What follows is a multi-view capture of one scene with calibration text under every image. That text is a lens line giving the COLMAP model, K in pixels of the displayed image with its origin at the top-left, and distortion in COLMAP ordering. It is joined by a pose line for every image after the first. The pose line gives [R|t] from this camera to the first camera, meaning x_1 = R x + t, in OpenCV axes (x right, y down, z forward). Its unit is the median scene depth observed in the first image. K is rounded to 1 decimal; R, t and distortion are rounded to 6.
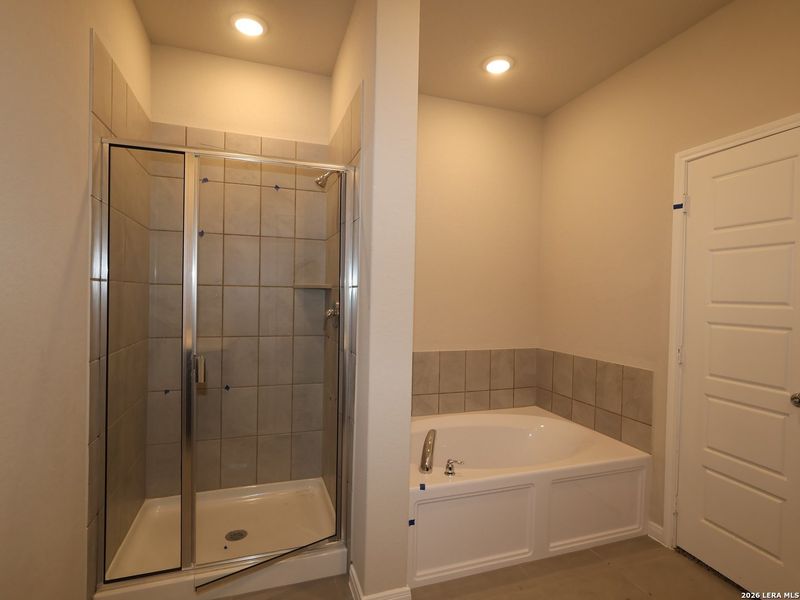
lens RADIAL K [[420.0, 0, 400.1], [0, 420.0, 297.2], [0, 0, 1]] dist [-0.004282, 0.002314]
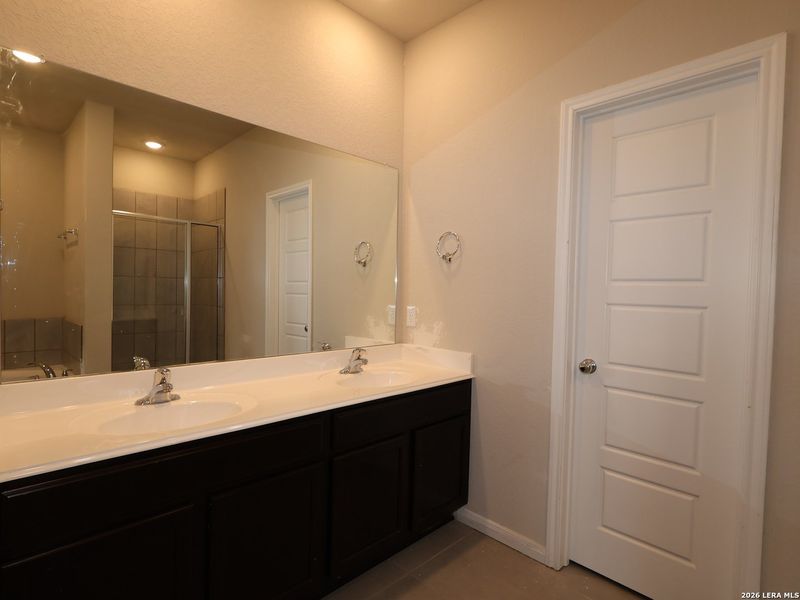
lens RADIAL K [[420.0, 0, 398.7], [0, 420.0, 300.0], [0, 0, 1]] dist [-0.004282, 0.002314]
pose [[0.892423, -0.013169, 0.451007, -0.051668], [0.003026, 0.999726, 0.023204, 0.029393], [-0.451189, -0.019343, 0.892219, 0.405823]]
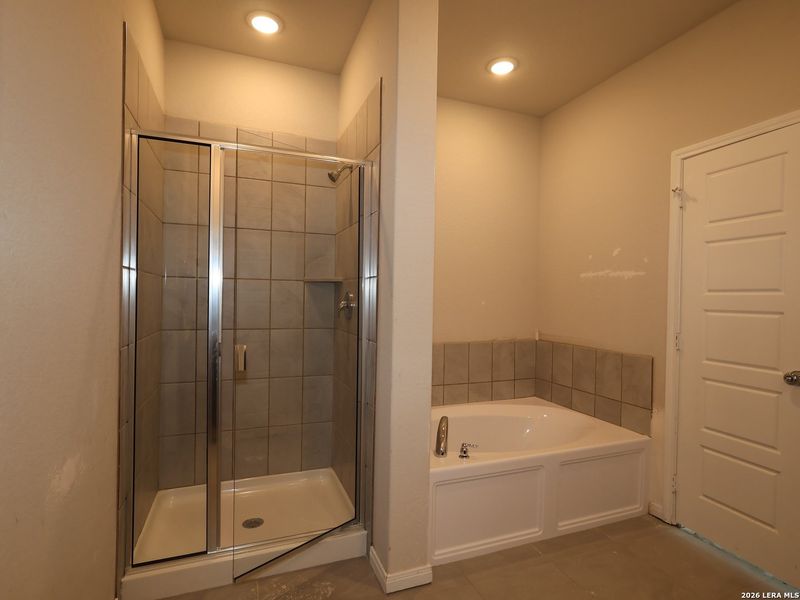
lens RADIAL K [[420.0, 0, 401.5], [0, 420.0, 296.5], [0, 0, 1]] dist [-0.004282, 0.002314]
pose [[0.999286, -0.004100, 0.037553, -0.072639], [0.004315, 0.999975, -0.005647, 0.028291], [-0.037529, 0.005805, 0.999279, -0.033829]]
